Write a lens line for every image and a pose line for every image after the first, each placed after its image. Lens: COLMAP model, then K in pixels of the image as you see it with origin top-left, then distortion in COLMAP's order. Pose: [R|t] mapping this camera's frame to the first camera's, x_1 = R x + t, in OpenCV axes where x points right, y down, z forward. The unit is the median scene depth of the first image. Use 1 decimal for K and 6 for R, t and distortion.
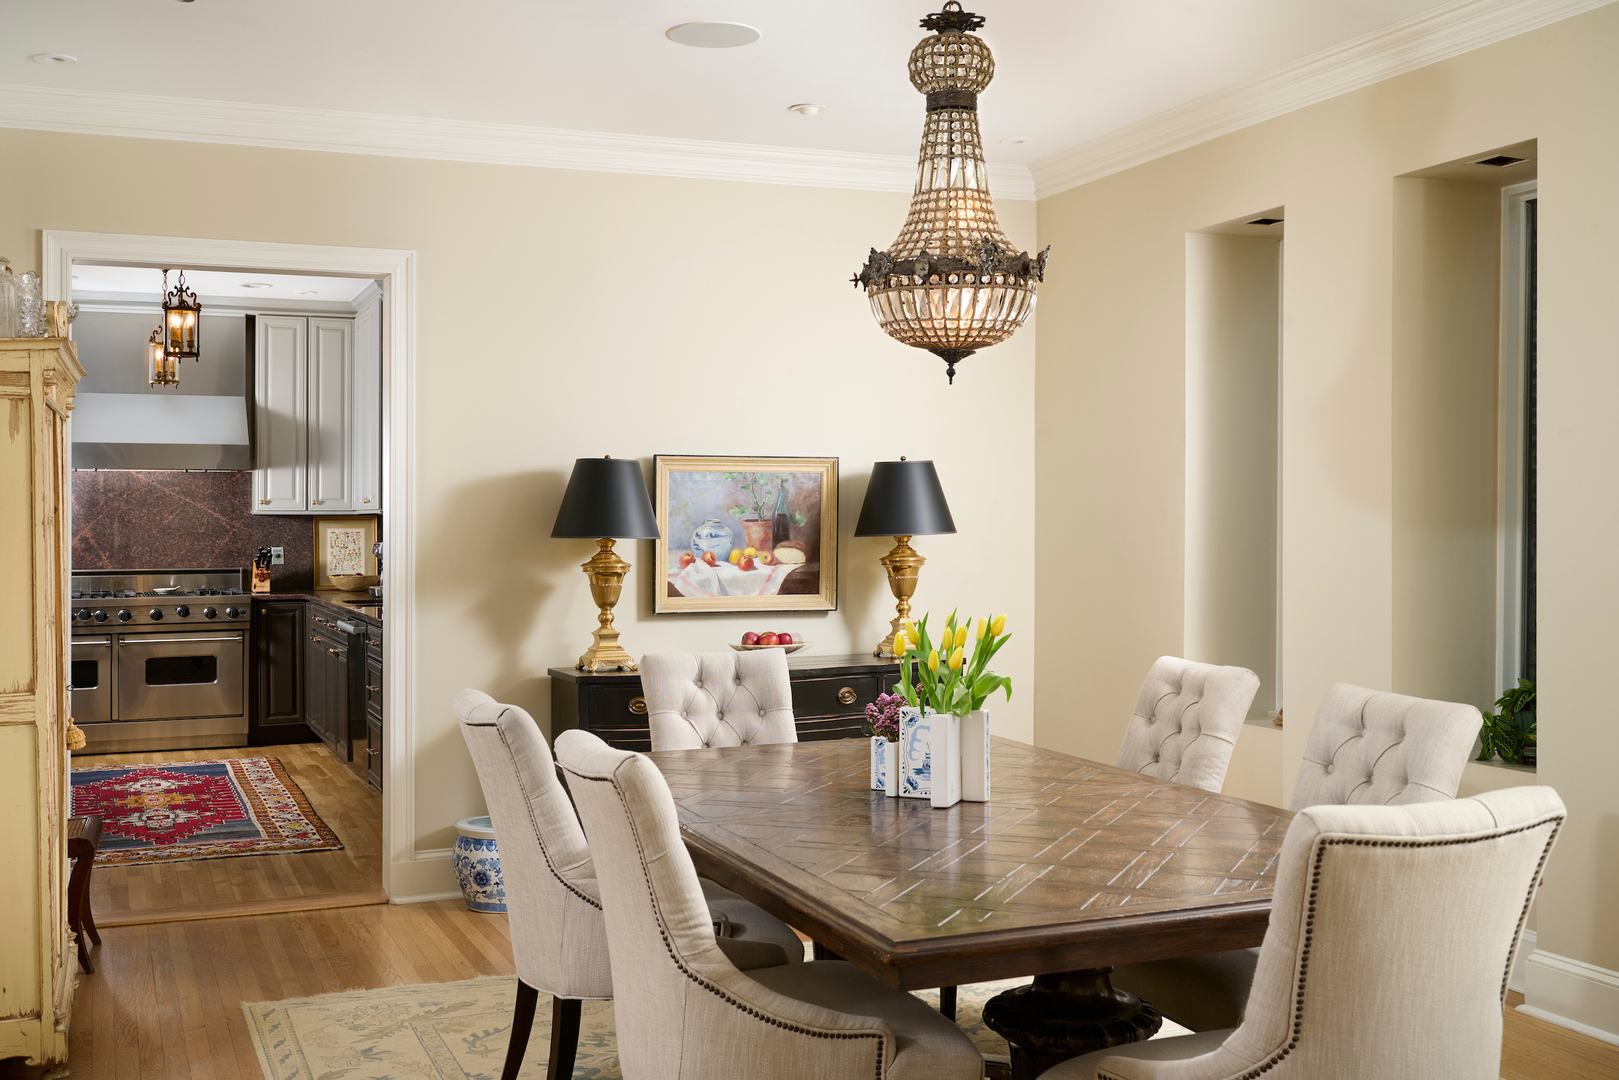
lens RADIAL K [[1707.1, 0, 812.4], [0, 1707.1, 505.7], [0, 0, 1]] dist [0.013547, 0.006793]
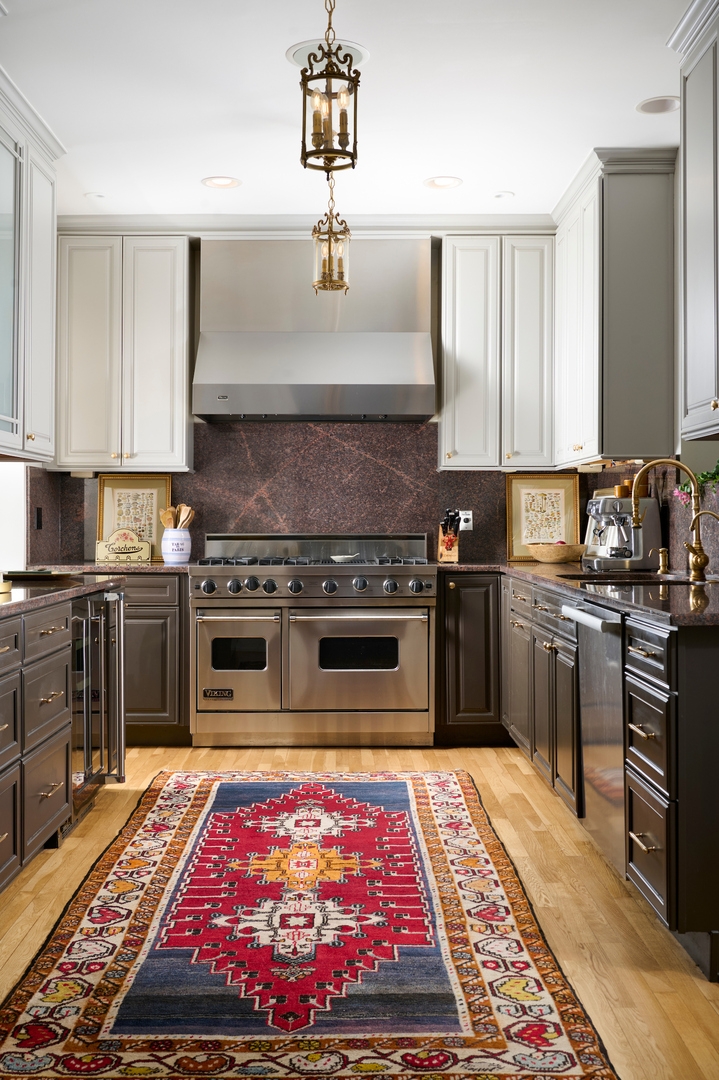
lens RADIAL K [[1138.7, 0, 333.9], [0, 1138.7, 522.6], [0, 0, 1]] dist [0.013547, 0.006793]
pose [[0.918997, 0.003851, -0.394245, -0.153876], [0.000823, 0.999931, 0.011685, 0.024709], [0.394263, -0.011063, 0.918931, 0.464221]]
